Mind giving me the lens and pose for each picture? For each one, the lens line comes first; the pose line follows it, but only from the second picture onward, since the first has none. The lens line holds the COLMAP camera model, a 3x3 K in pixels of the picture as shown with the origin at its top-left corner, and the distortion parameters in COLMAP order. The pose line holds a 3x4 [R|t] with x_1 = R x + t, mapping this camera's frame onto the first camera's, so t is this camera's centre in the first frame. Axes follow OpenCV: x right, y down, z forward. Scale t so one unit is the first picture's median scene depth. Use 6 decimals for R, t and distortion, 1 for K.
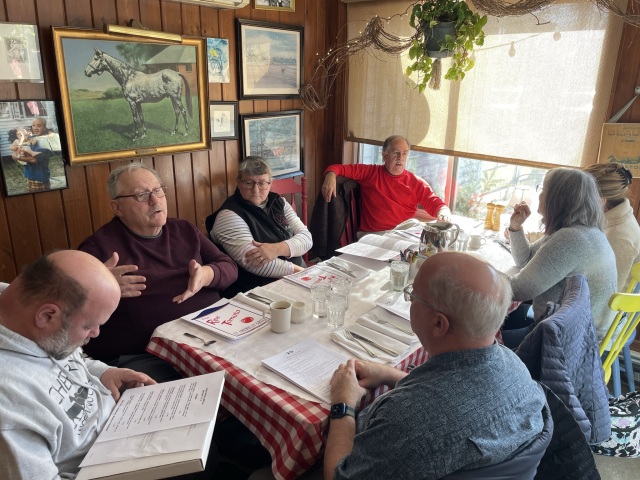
lens RADIAL K [[481.4, 0, 320.0], [0, 481.4, 240.0], [0, 0, 1]] dist [0.006790, -0.004939]
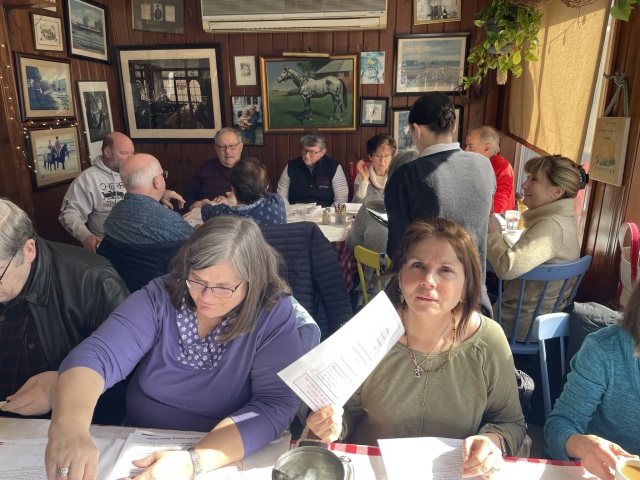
lens RADIAL K [[481.4, 0, 320.0], [0, 481.4, 240.0], [0, 0, 1]] dist [0.006790, -0.004939]
pose [[0.557038, 0.226809, -0.798915, 0.991063], [-0.237092, 0.965380, 0.108757, -0.012549], [0.795924, 0.128835, 0.591529, 0.141299]]
